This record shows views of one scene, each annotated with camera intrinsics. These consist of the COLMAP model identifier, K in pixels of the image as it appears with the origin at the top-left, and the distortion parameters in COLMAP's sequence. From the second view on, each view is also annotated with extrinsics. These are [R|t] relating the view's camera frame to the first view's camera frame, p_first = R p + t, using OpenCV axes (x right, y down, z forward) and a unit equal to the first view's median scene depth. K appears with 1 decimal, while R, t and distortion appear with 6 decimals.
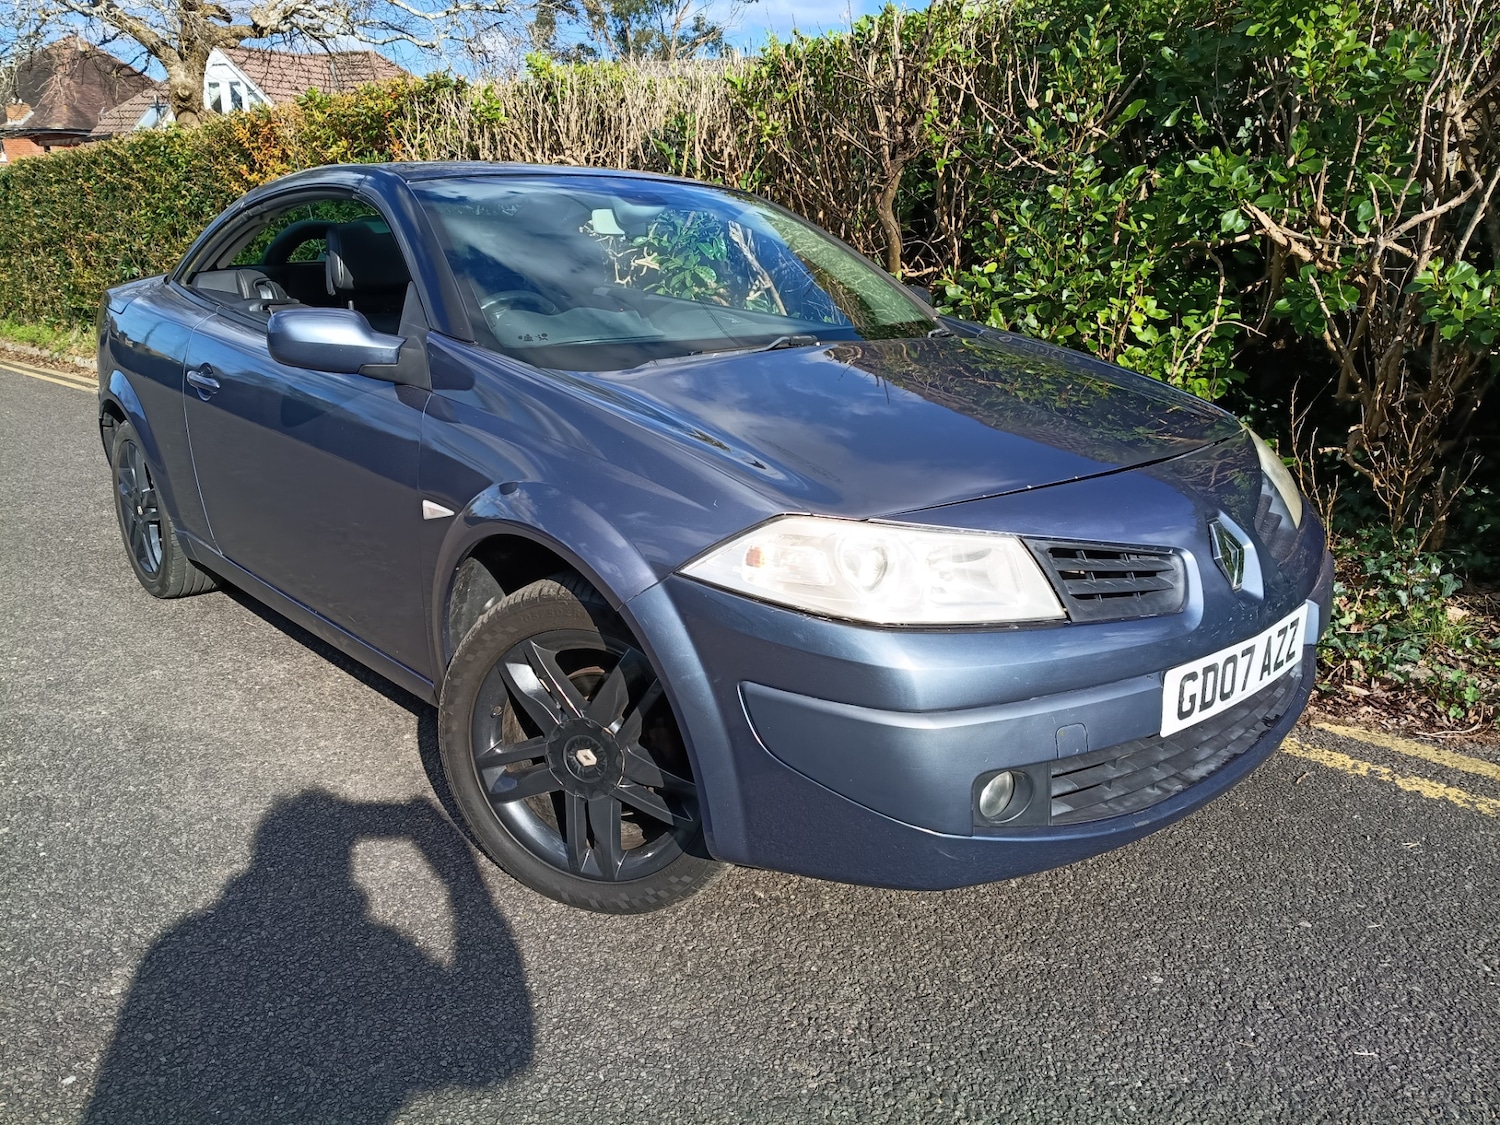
lens RADIAL K [[1110.1, 0, 750.0], [0, 1110.1, 562.5], [0, 0, 1]] dist [-0.009146, -0.001504]
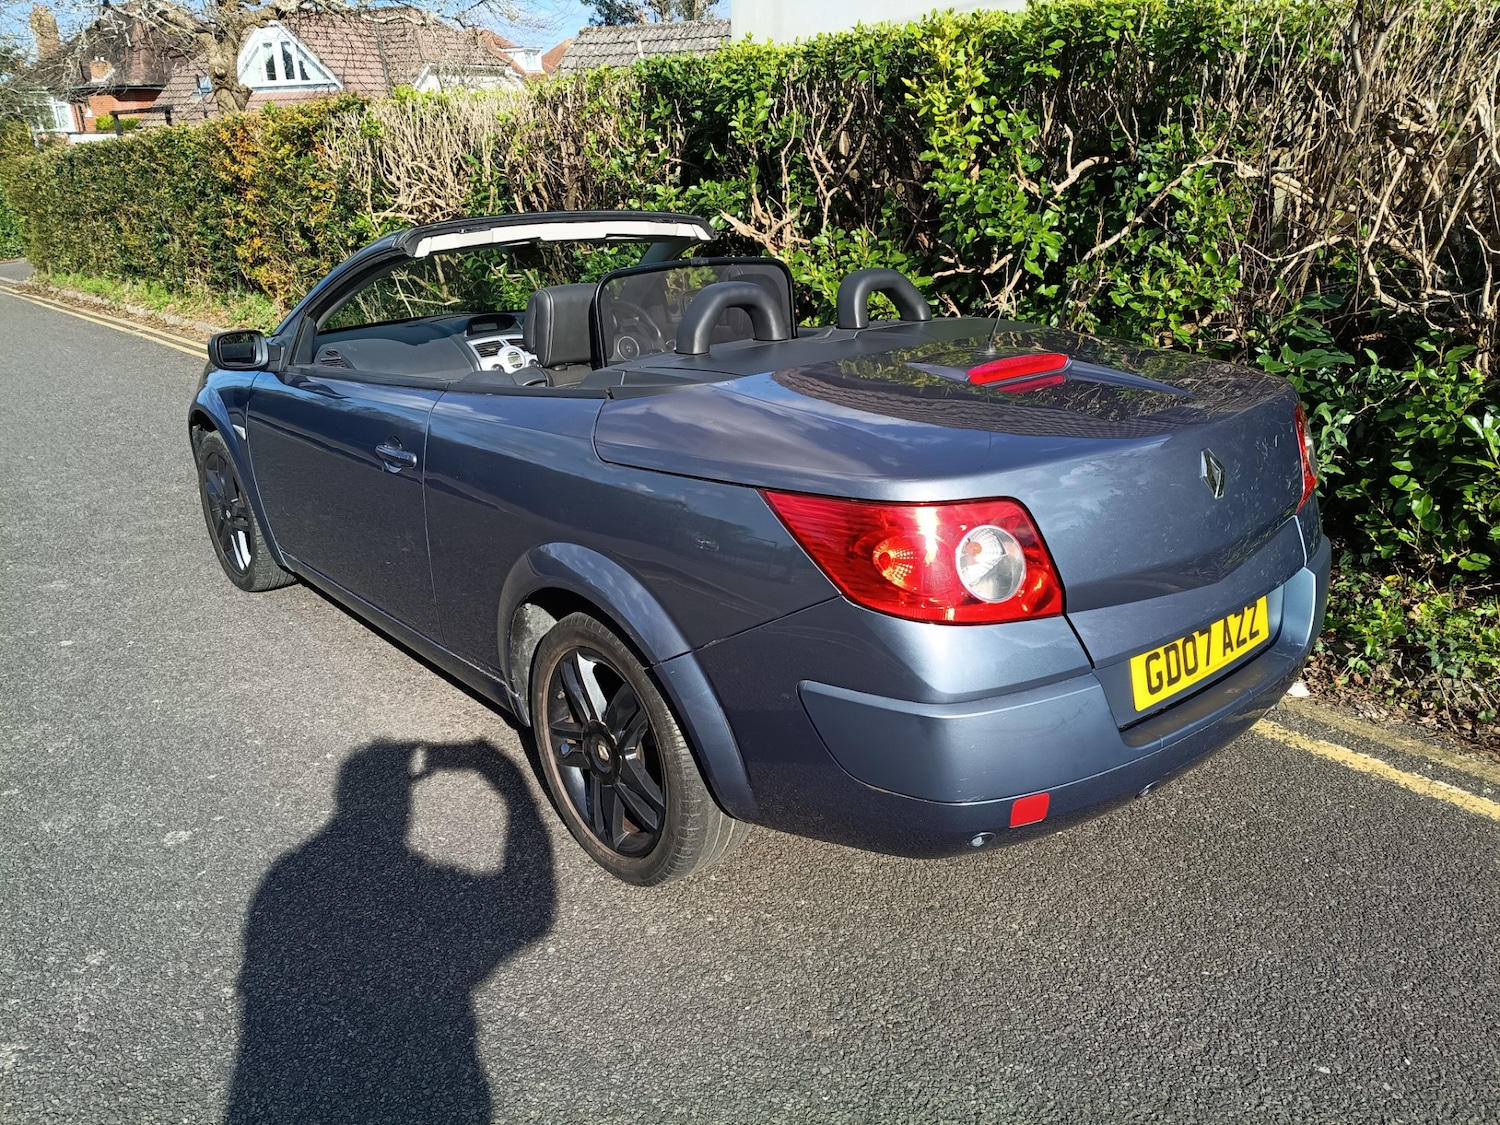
lens RADIAL K [[1121.4, 0, 747.0], [0, 1121.4, 548.3], [0, 0, 1]] dist [0.001348, -0.010446]
pose [[0.996932, -0.002415, -0.078233, 0.590262], [0.006086, 0.998889, 0.046720, 0.105239], [0.078034, -0.047053, 0.995840, -0.686315]]
